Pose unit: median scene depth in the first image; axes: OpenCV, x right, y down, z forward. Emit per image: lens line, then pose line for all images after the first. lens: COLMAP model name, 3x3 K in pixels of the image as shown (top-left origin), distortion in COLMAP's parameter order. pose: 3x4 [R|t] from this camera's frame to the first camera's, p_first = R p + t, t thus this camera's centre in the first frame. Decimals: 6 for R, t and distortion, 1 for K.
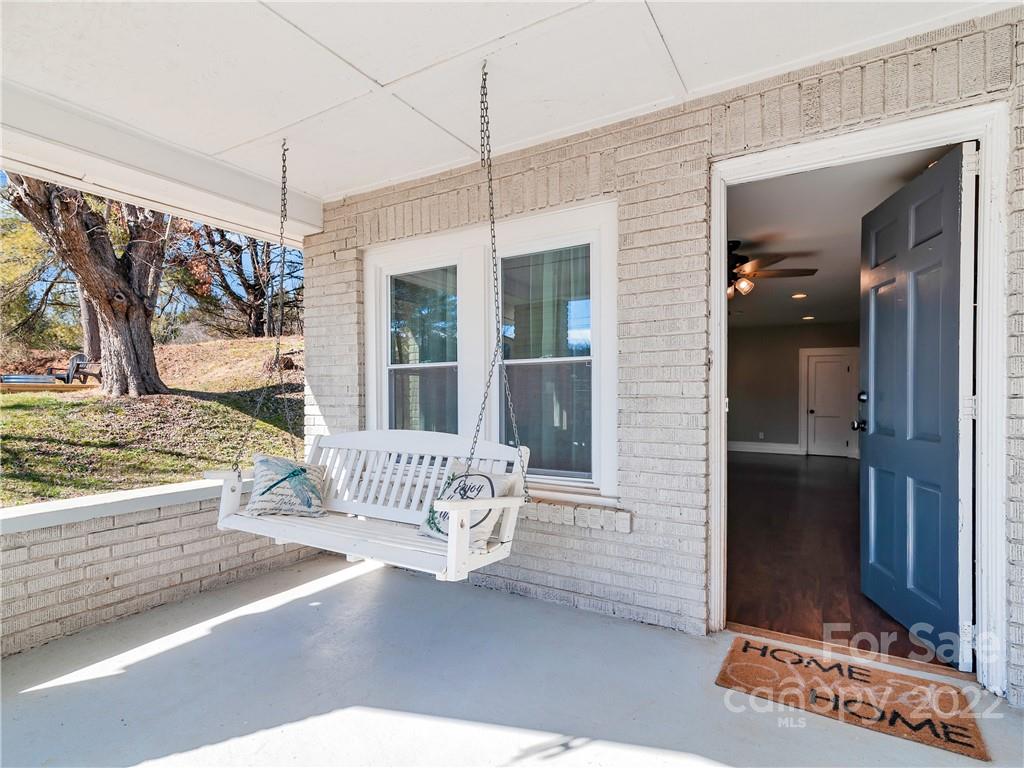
lens RADIAL K [[529.6, 0, 513.8], [0, 529.6, 392.7], [0, 0, 1]] dist [-0.000503, -0.000271]
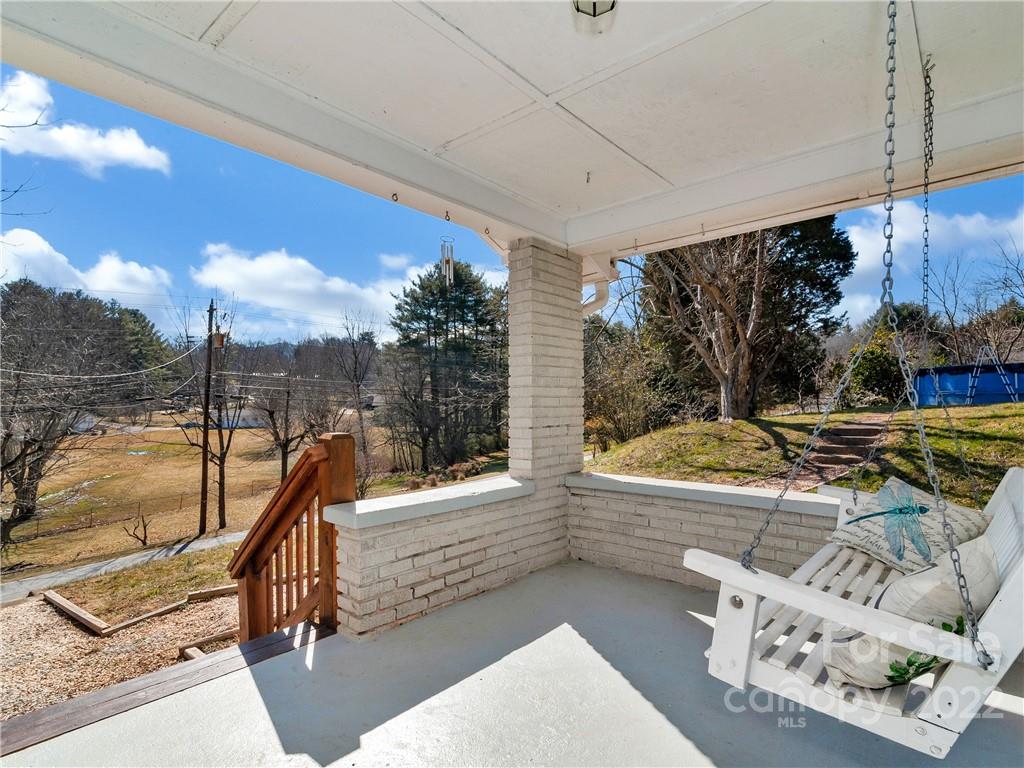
lens RADIAL K [[529.6, 0, 513.8], [0, 529.6, 392.7], [0, 0, 1]] dist [-0.000503, -0.000271]
pose [[-0.184443, -0.013636, -0.982749, 0.500343], [-0.008050, 0.999891, -0.012363, -0.001284], [0.982810, 0.005631, -0.184533, 0.695746]]
